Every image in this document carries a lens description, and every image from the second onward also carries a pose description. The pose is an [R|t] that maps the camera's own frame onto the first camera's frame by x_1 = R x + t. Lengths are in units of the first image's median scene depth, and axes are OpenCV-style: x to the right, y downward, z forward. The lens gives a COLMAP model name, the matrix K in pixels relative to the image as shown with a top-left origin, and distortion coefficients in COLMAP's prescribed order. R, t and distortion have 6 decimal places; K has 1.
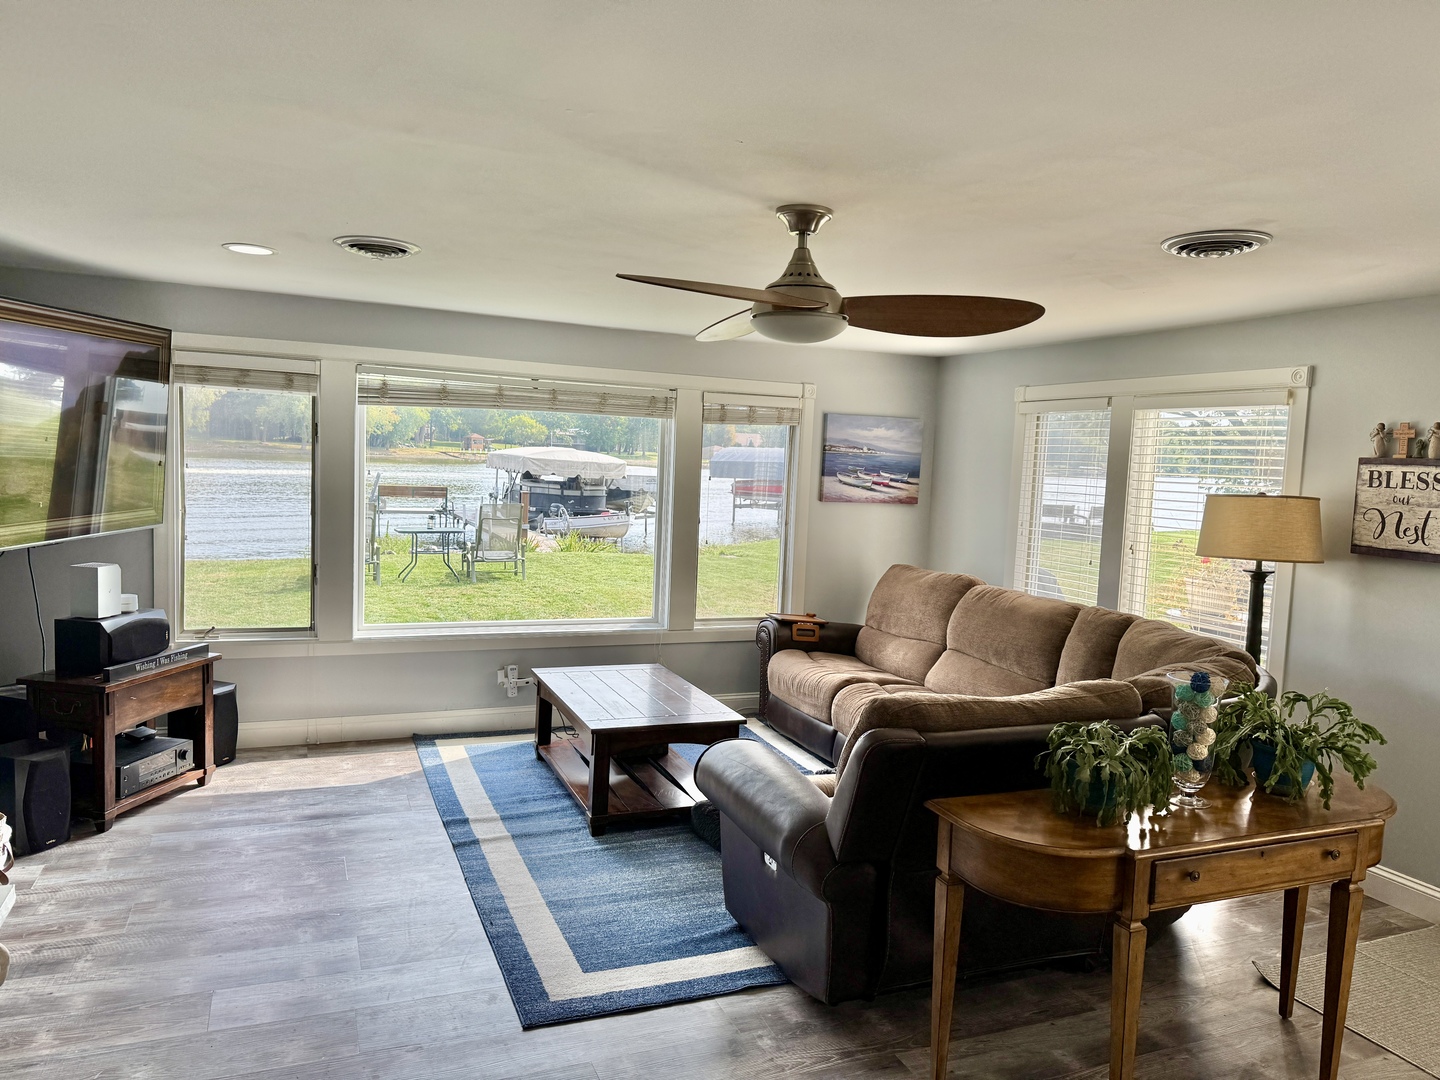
lens RADIAL K [[1005.7, 0, 724.4], [0, 1005.7, 551.4], [0, 0, 1]] dist [0.035636, -0.009048]
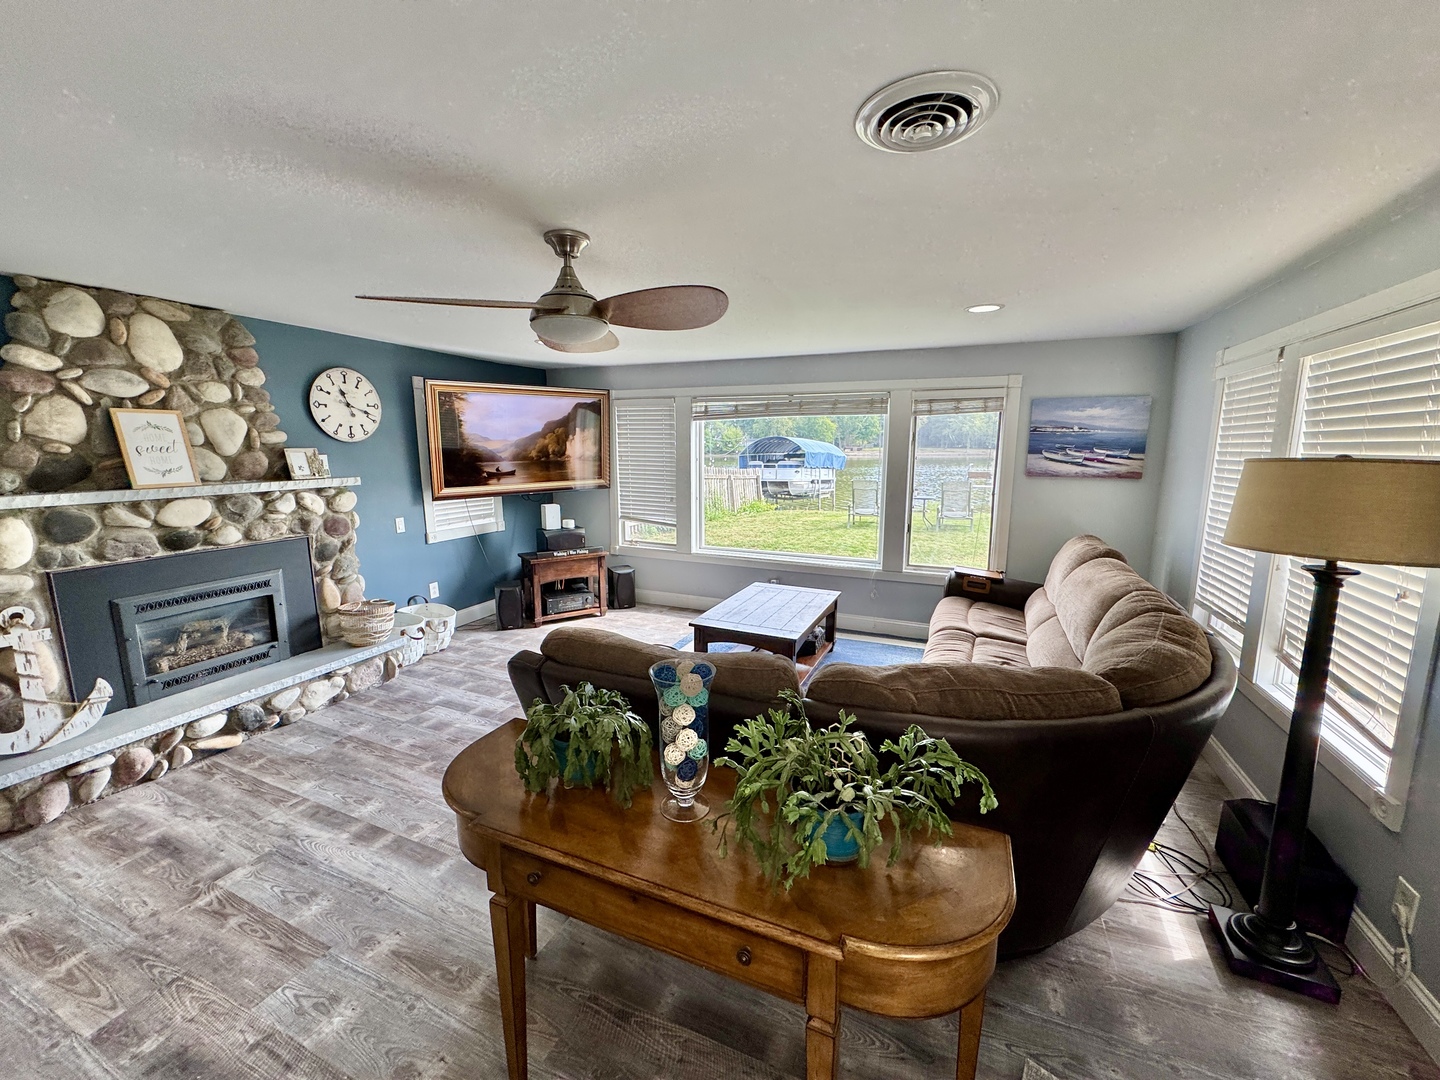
lens RADIAL K [[574.2, 0, 719.7], [0, 574.2, 541.0], [0, 0, 1]] dist [-0.002052, -0.000027]
pose [[0.689929, 0.078957, -0.719558, 0.411755], [-0.040047, 0.996674, 0.070966, -0.009041], [0.722769, -0.020146, 0.690796, 0.344455]]
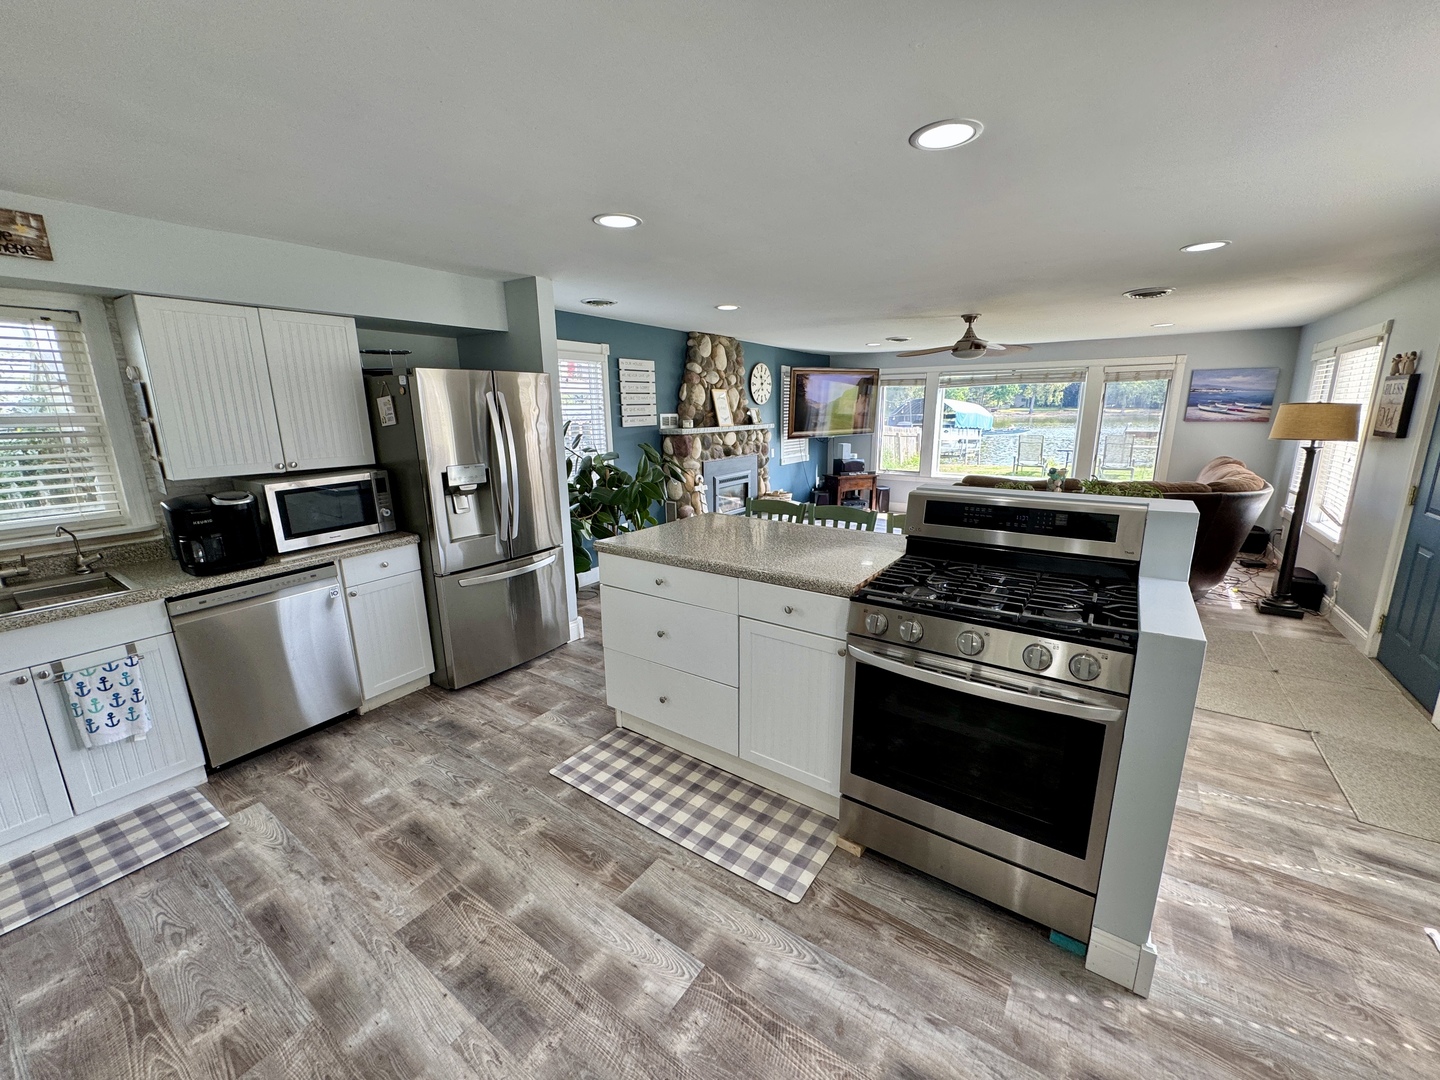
lens RADIAL K [[574.2, 0, 719.1], [0, 574.2, 540.5], [0, 0, 1]] dist [-0.002052, -0.000027]
pose [[0.534919, 0.141941, -0.832895, 0.656683], [-0.046156, 0.989225, 0.138939, 0.070525], [0.843642, -0.035878, 0.535706, -0.322081]]
